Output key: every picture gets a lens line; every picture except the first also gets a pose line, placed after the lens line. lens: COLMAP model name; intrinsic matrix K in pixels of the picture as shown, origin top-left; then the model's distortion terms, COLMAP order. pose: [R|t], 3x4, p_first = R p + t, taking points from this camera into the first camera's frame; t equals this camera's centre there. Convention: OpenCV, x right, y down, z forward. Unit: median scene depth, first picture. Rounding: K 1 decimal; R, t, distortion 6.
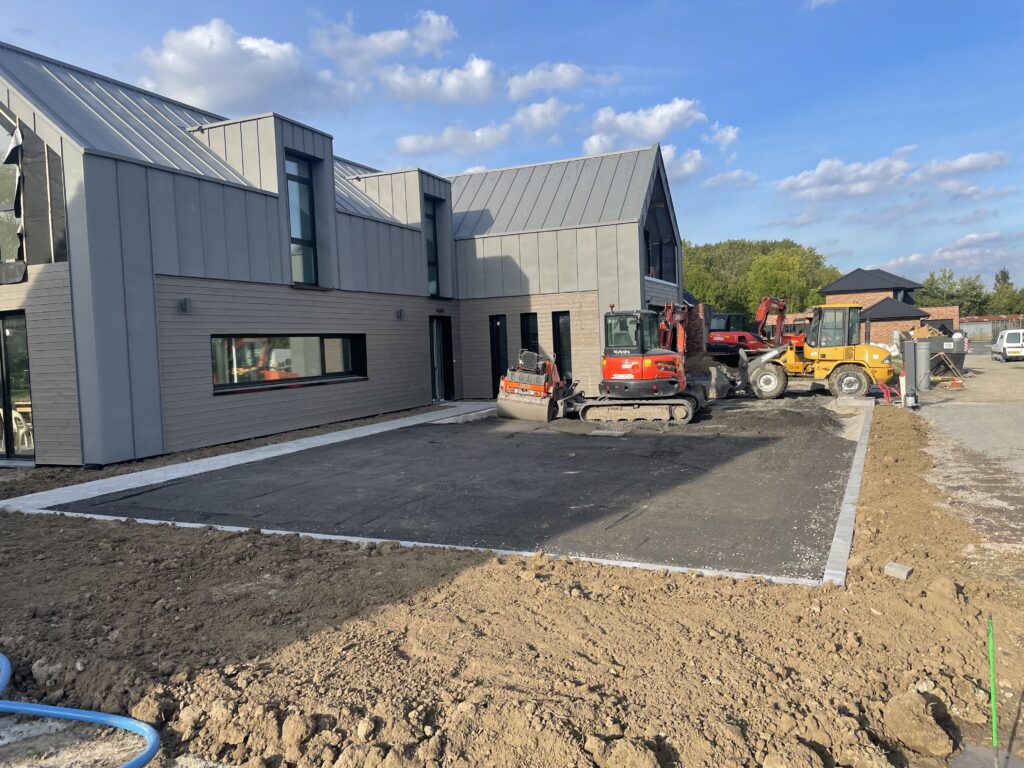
lens RADIAL K [[780.2, 0, 512.0], [0, 780.2, 384.0], [0, 0, 1]] dist [0.083972, -0.127008]
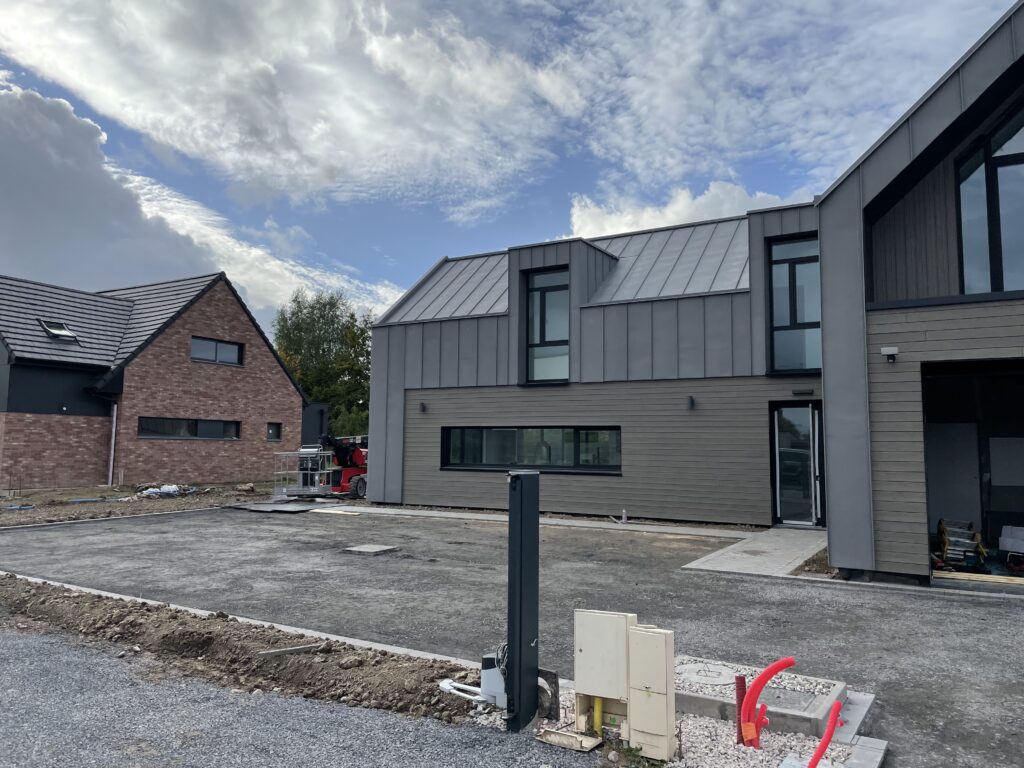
lens RADIAL K [[780.2, 0, 512.0], [0, 780.2, 384.0], [0, 0, 1]] dist [0.083972, -0.127008]
pose [[-0.146012, -0.061409, -0.987375, 1.032514], [-0.067311, 0.996375, -0.052014, -0.075252], [0.986990, 0.058867, -0.149616, 1.354257]]
